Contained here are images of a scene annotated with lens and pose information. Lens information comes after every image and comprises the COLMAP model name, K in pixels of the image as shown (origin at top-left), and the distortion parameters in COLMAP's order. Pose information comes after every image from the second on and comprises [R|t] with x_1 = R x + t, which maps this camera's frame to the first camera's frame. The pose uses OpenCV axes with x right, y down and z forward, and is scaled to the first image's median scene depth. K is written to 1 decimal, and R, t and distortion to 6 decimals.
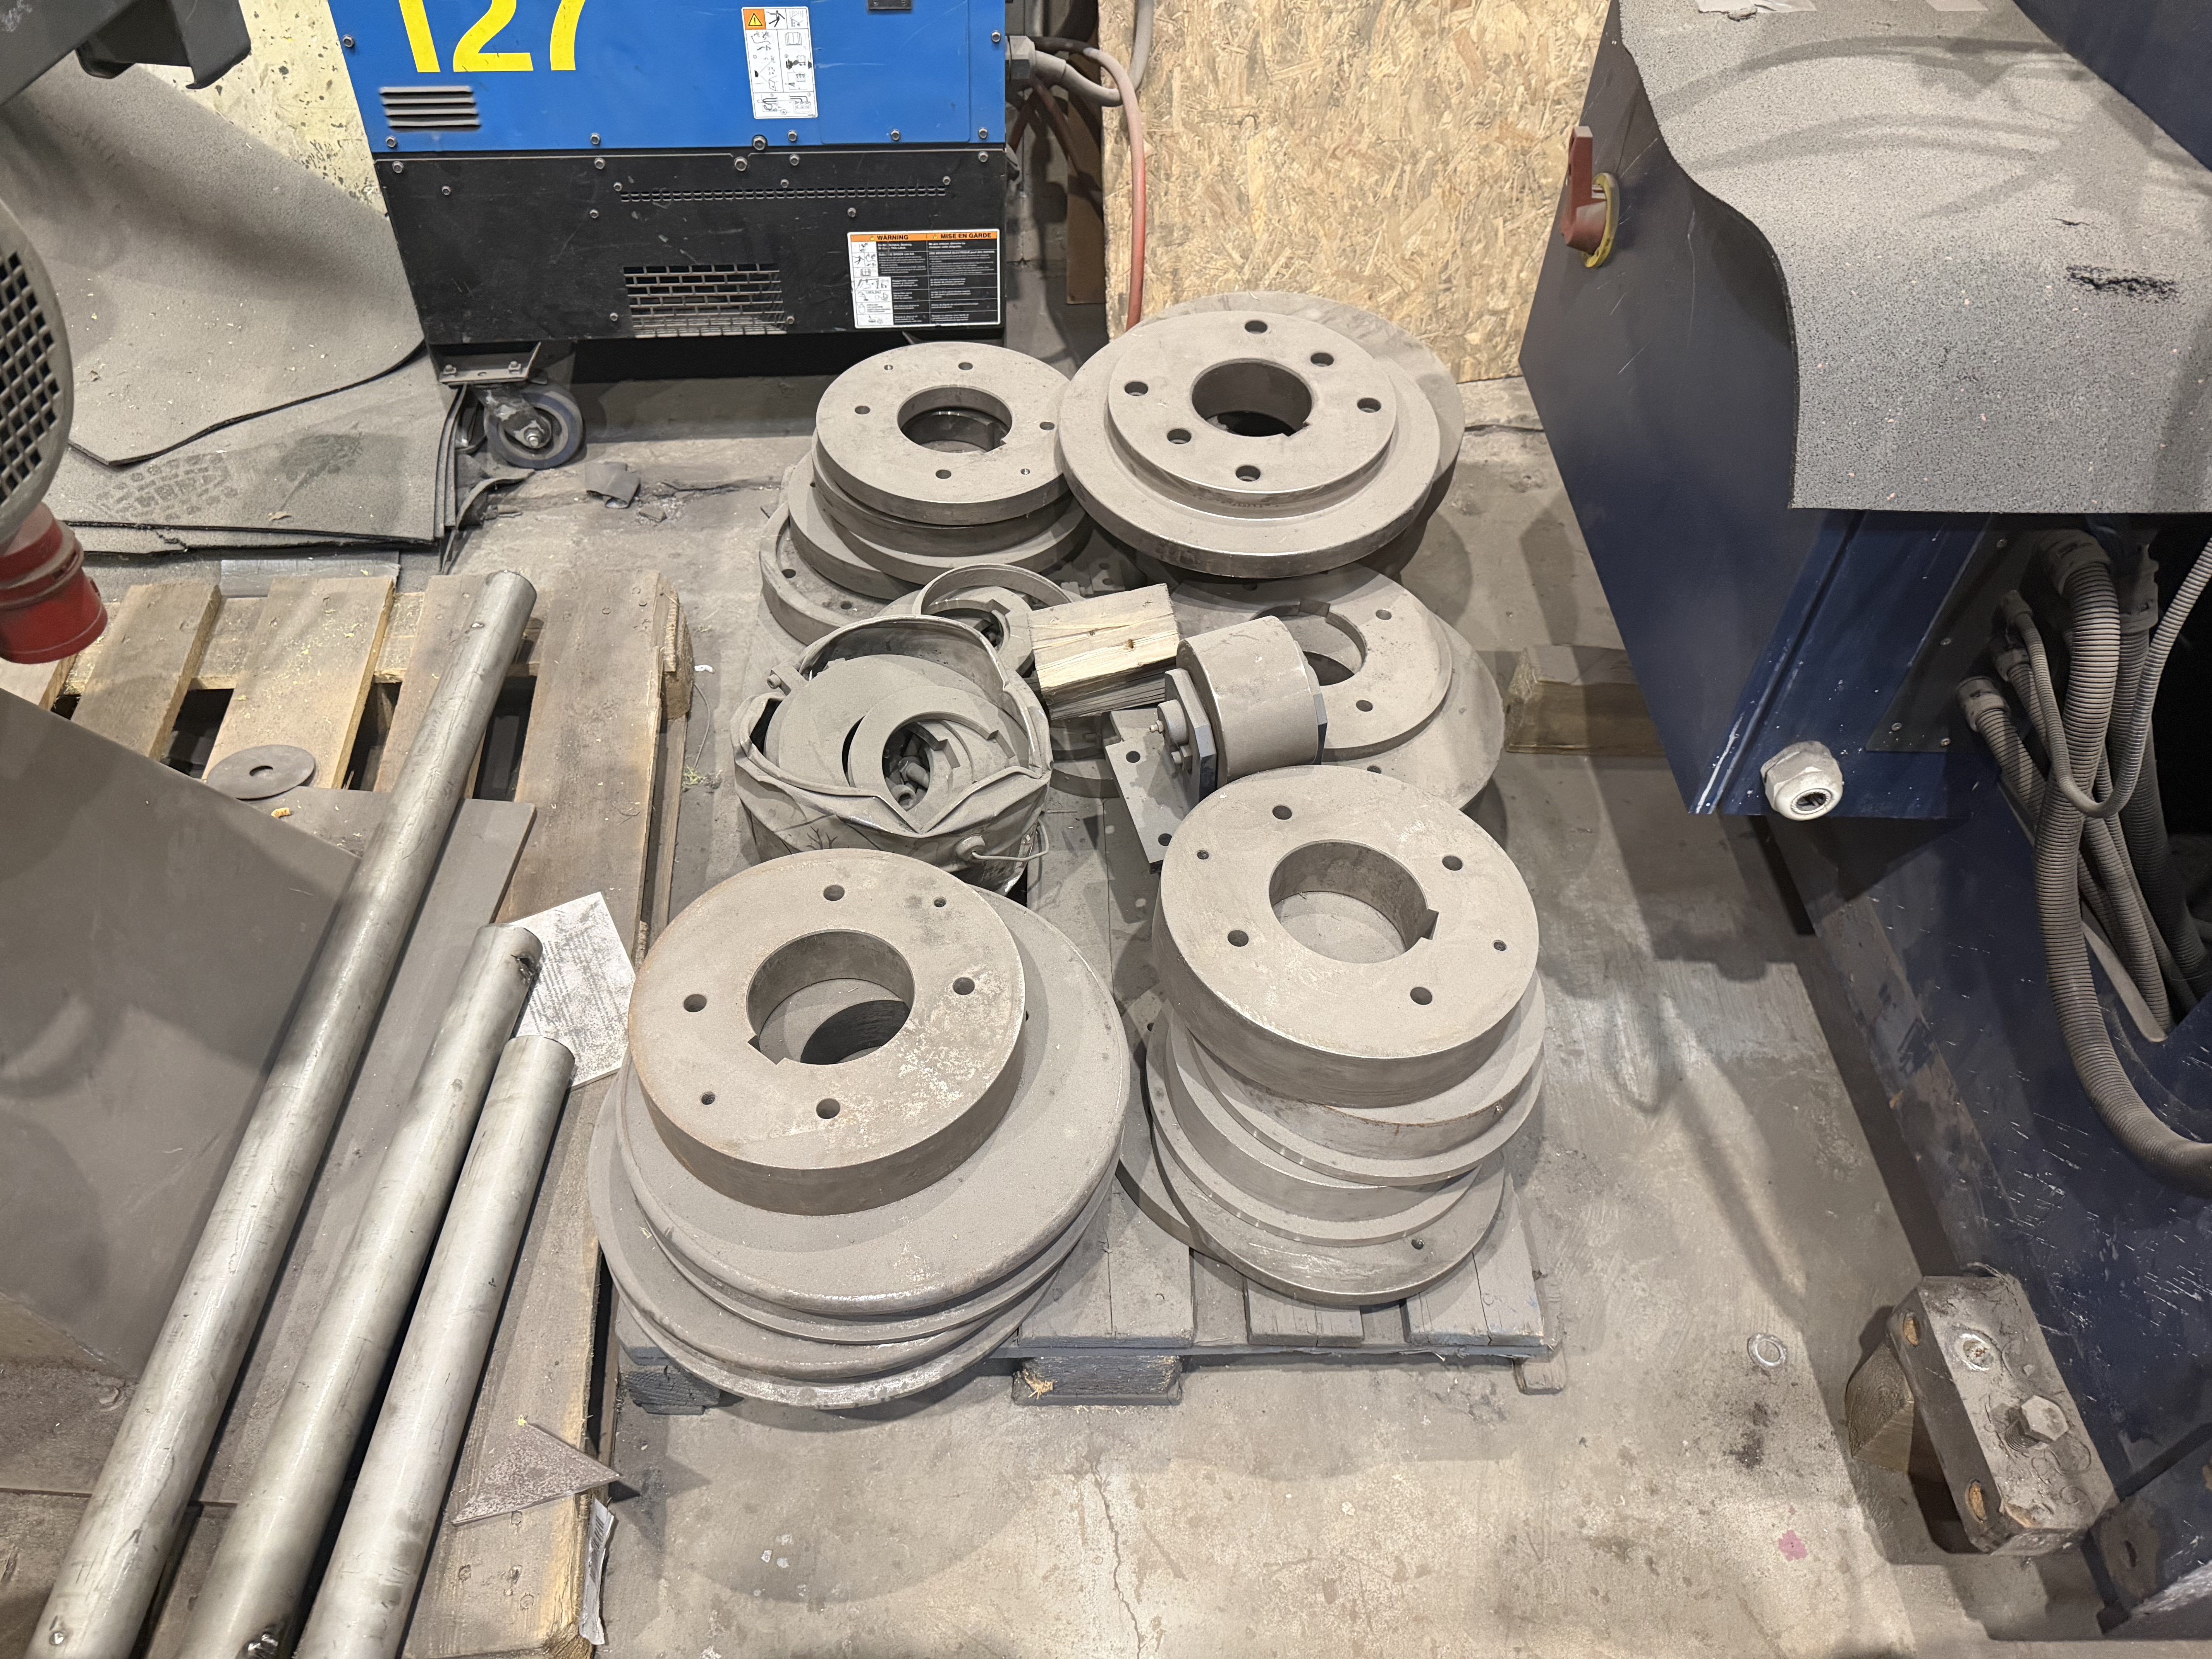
lens RADIAL K [[1615.2, 0, 1106.0], [0, 1615.2, 829.5], [0, 0, 1]] dist [0.062225, -0.061463]
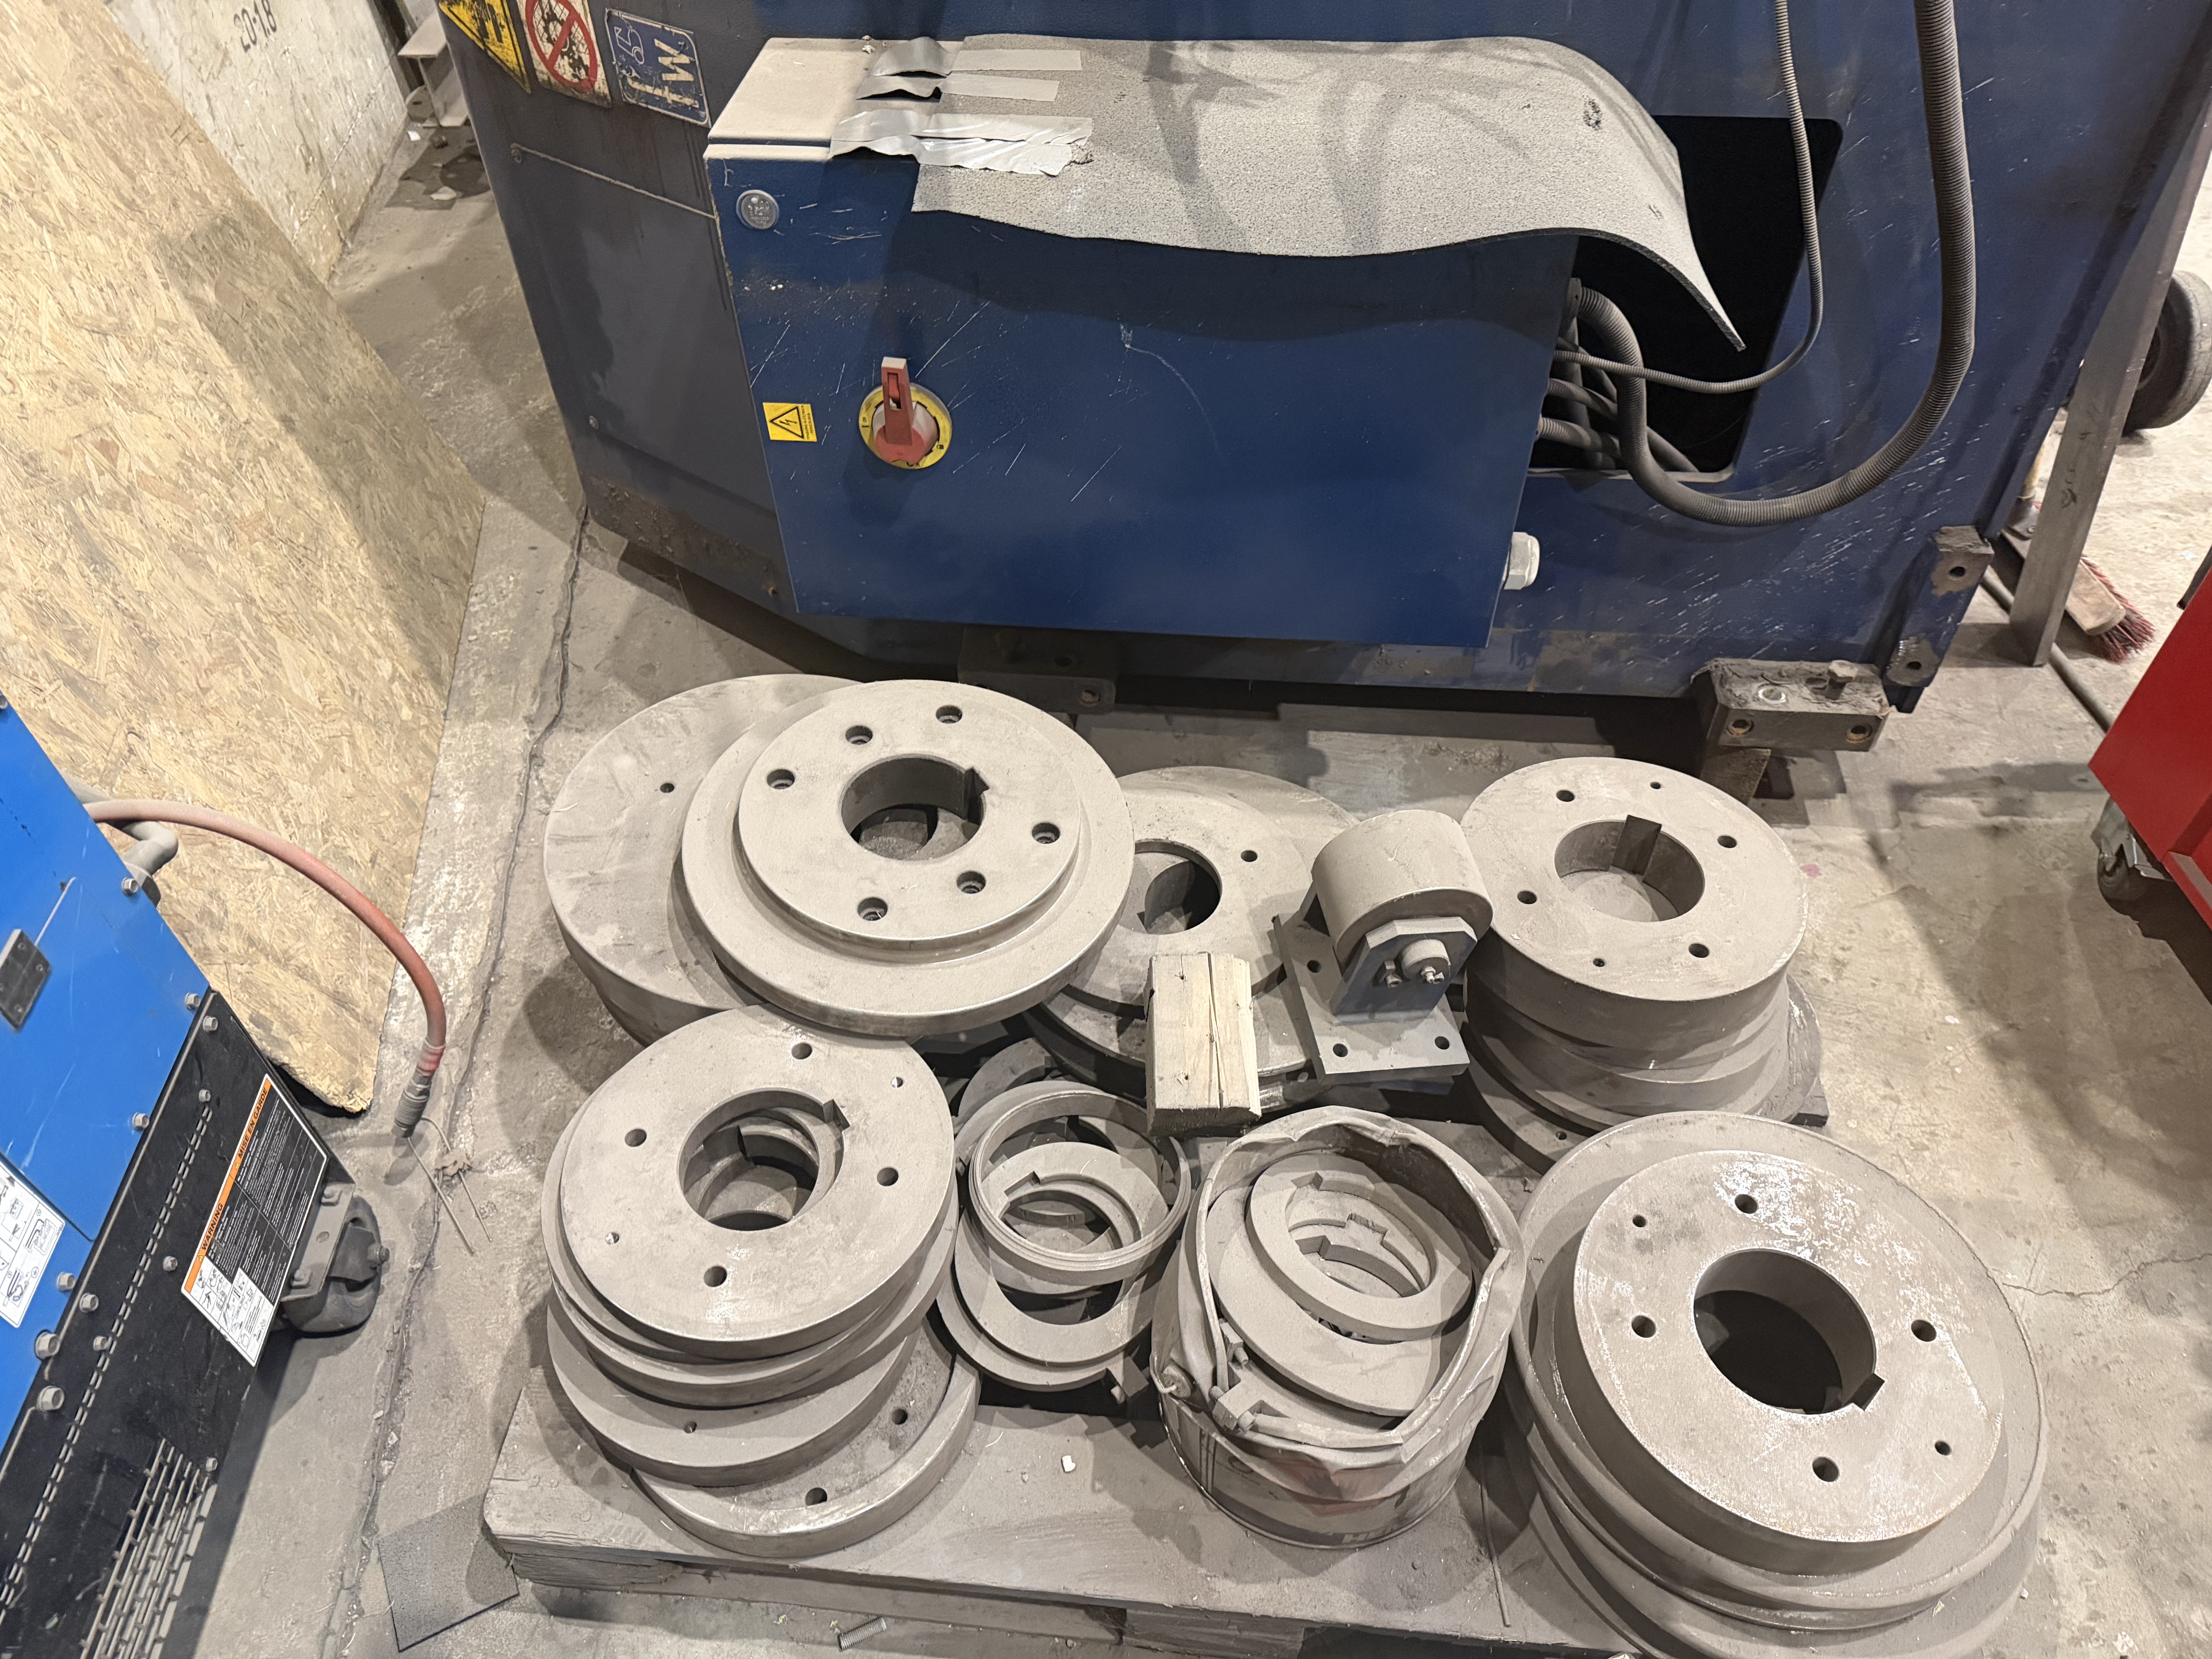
lens RADIAL K [[1615.2, 0, 1106.0], [0, 1615.2, 829.5], [0, 0, 1]] dist [0.062225, -0.061463]
pose [[0.098979, -0.748641, 0.655545, -0.406343], [0.724234, 0.505975, 0.468481, -0.510613], [-0.682414, 0.428399, 0.592272, 0.380528]]
